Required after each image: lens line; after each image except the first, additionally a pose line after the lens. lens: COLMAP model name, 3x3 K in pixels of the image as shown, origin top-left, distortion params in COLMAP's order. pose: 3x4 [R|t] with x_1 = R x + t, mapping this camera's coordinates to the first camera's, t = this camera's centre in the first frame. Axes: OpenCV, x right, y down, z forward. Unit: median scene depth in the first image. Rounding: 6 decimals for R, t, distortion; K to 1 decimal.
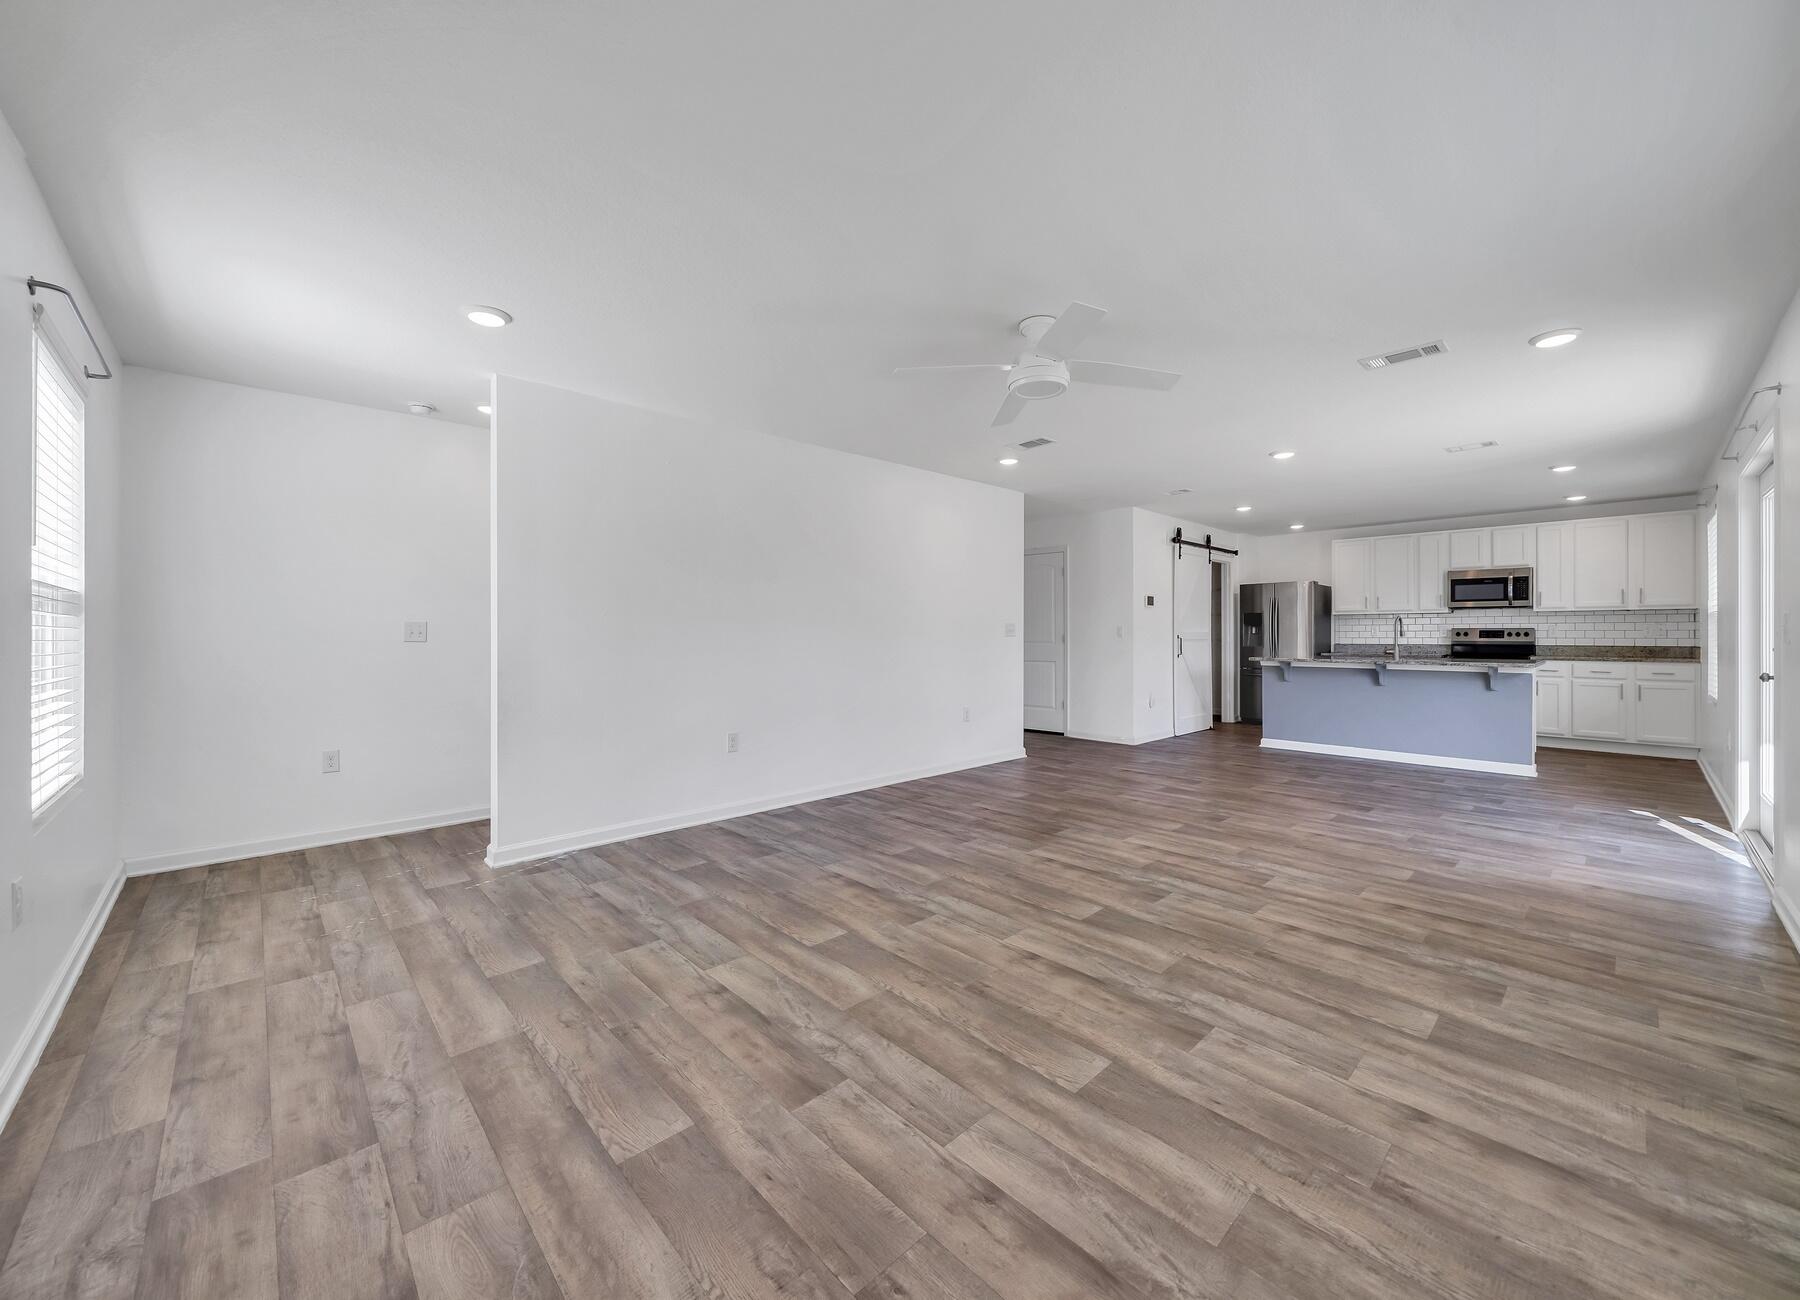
lens RADIAL K [[674.5, 0, 895.2], [0, 674.5, 634.3], [0, 0, 1]] dist [-0.000997, 0.000122]
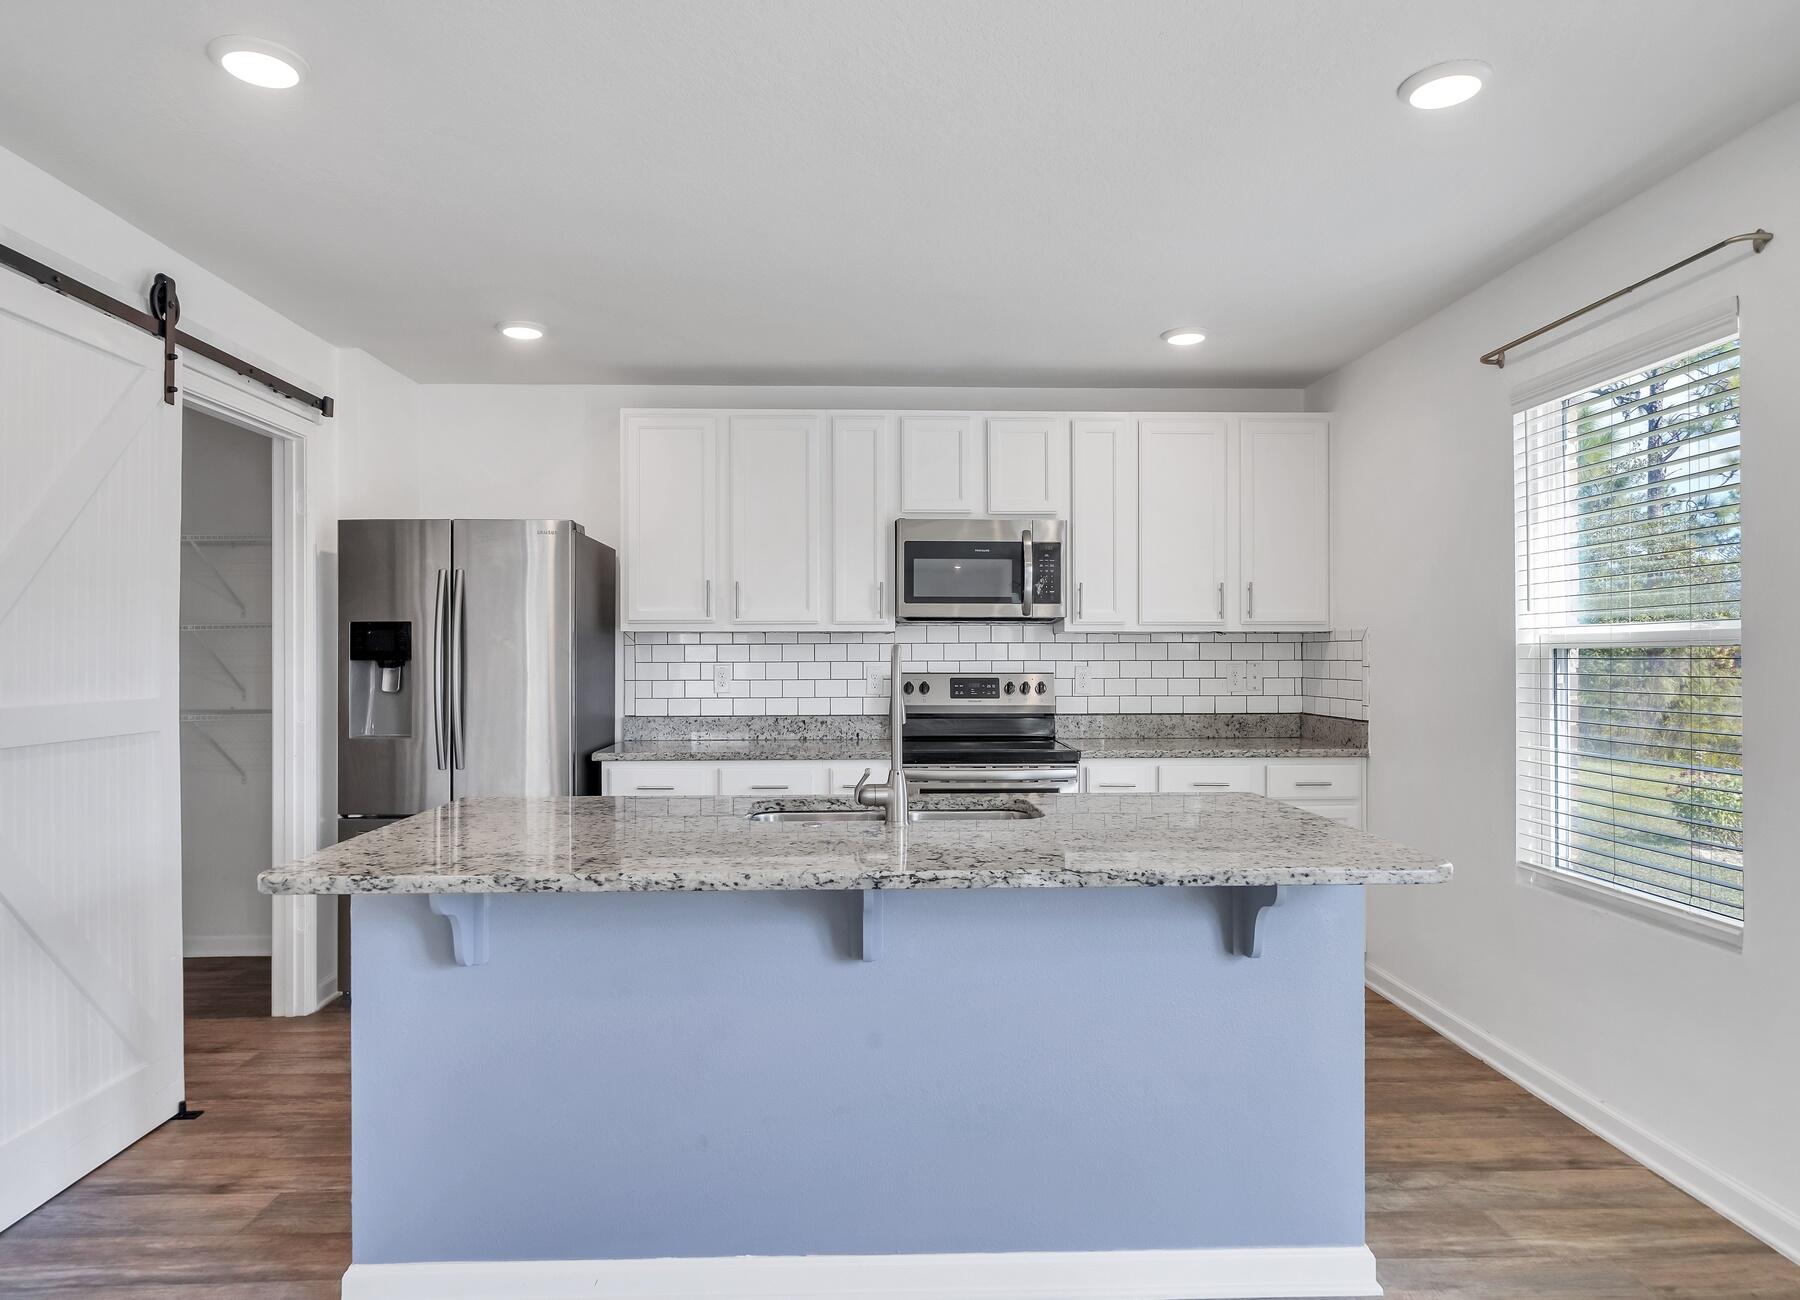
lens RADIAL K [[1075.9, 0, 863.7], [0, 1075.9, 655.6], [0, 0, 1]] dist [0.004788, 0.004575]
pose [[0.667721, 0.003363, 0.744404, 0.545761], [0.000966, 0.999985, -0.005384, -0.022776], [-0.744411, 0.004314, 0.667708, 0.908053]]
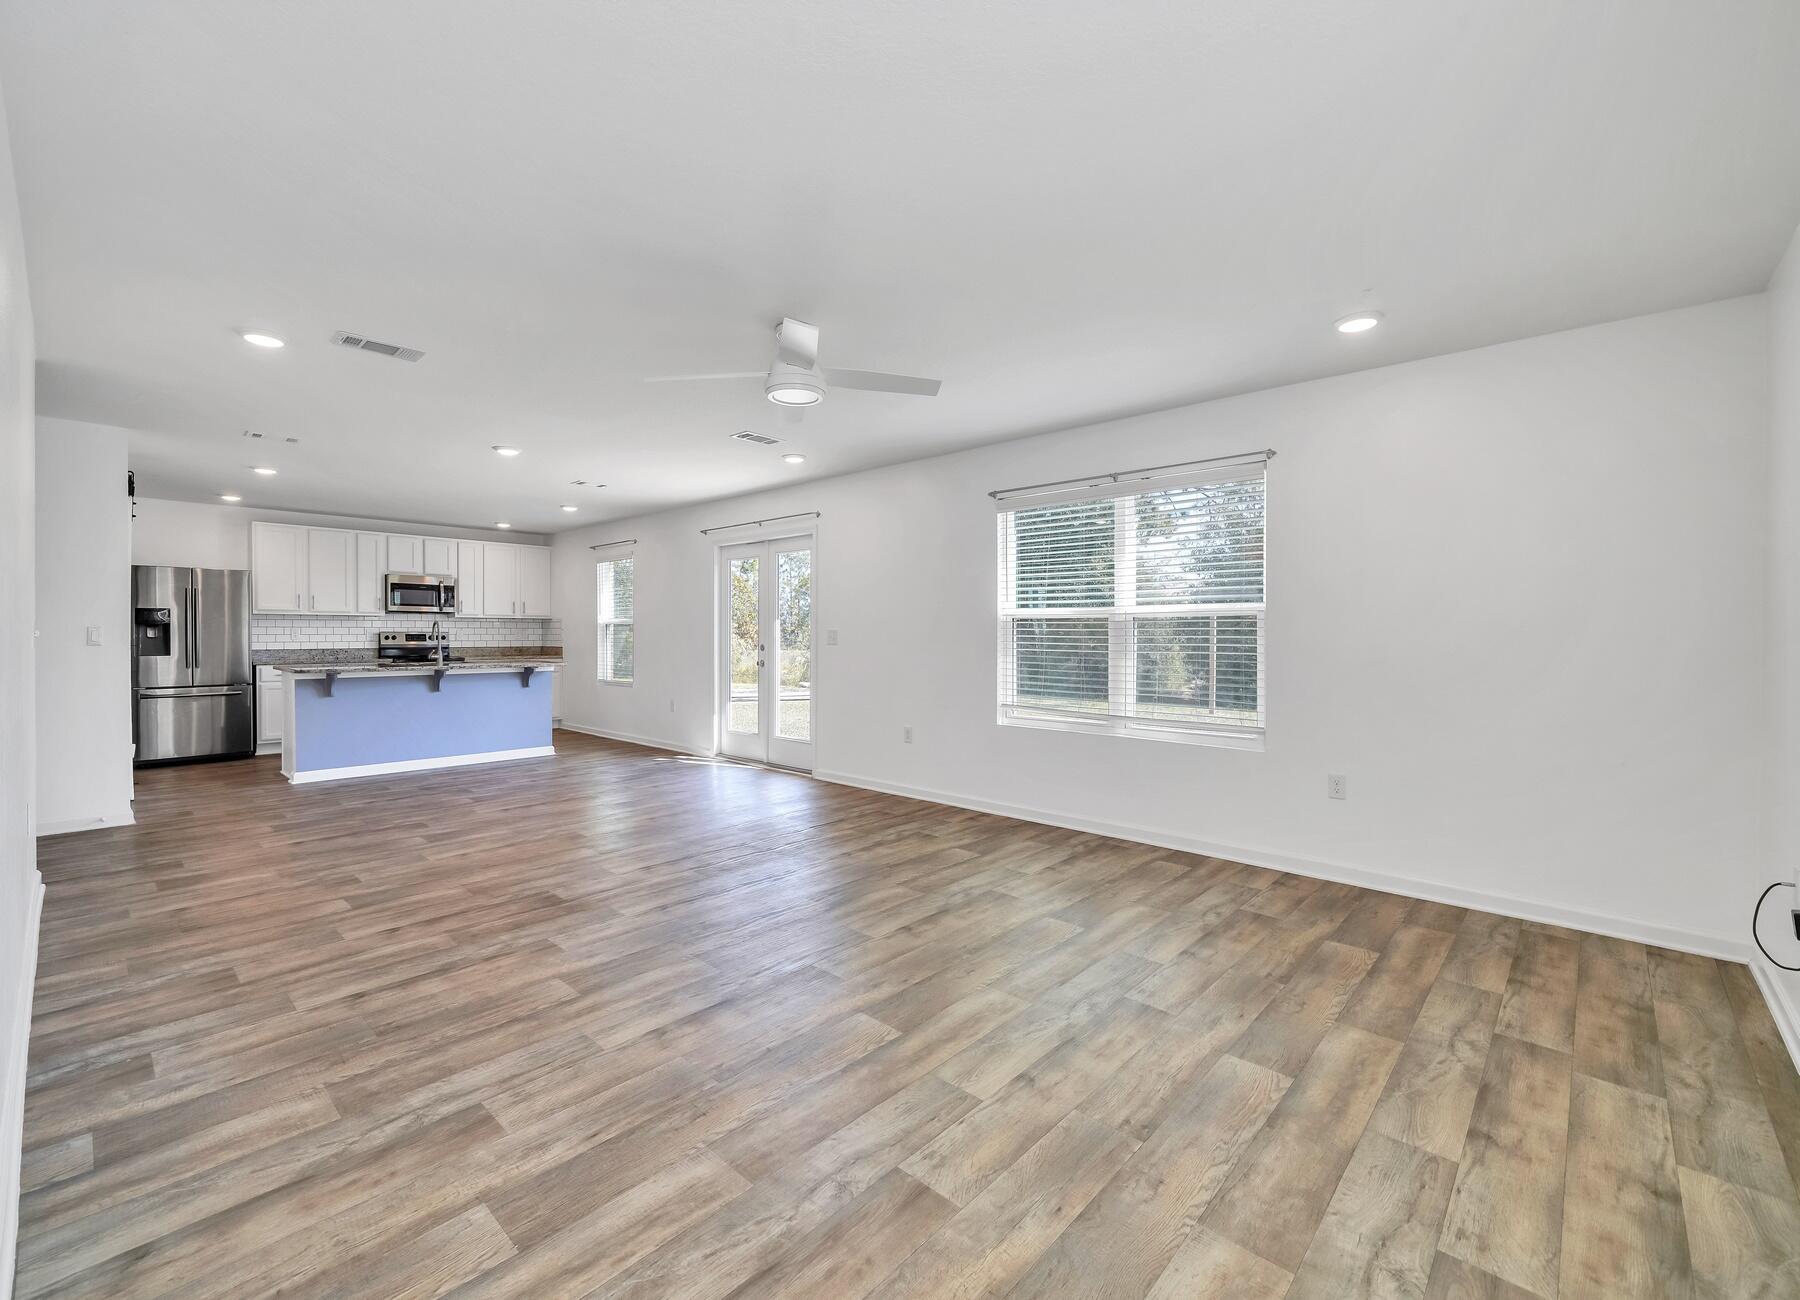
lens RADIAL K [[779.0, 0, 894.4], [0, 779.0, 640.8], [0, 0, 1]] dist [-0.004071, 0.000487]
pose [[-0.071300, -0.004209, 0.997446, -0.494880], [0.001157, 0.999990, 0.004302, -0.000130], [-0.997454, 0.001461, -0.071294, 0.514296]]
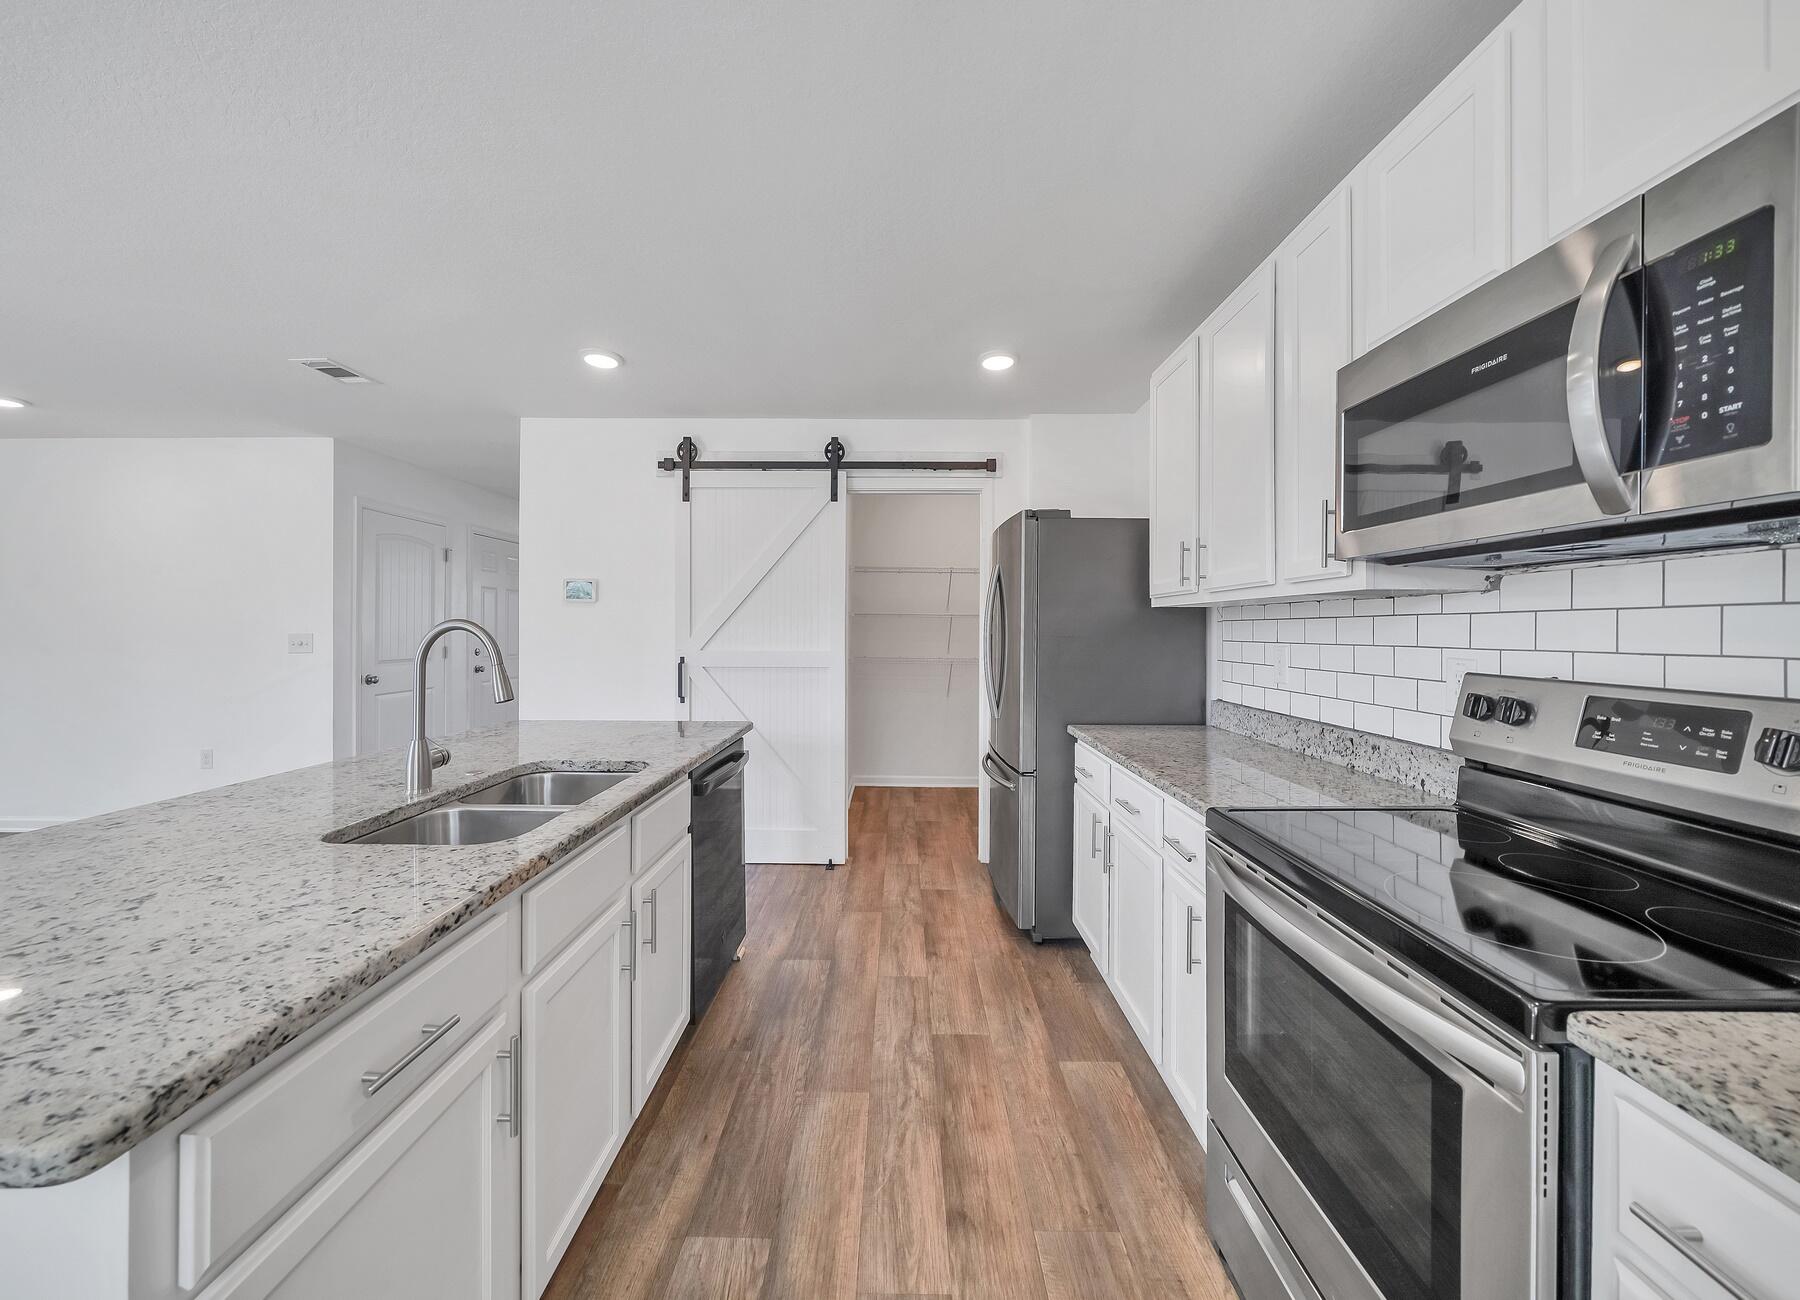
lens RADIAL K [[625.5, 0, 892.4], [0, 625.5, 646.1], [0, 0, 1]] dist [-0.001874, -0.000144]
pose [[0.719010, 0.021497, -0.694667, 1.232290], [-0.003116, 0.999611, 0.027709, -0.030292], [0.694993, -0.017758, 0.718798, 1.142301]]
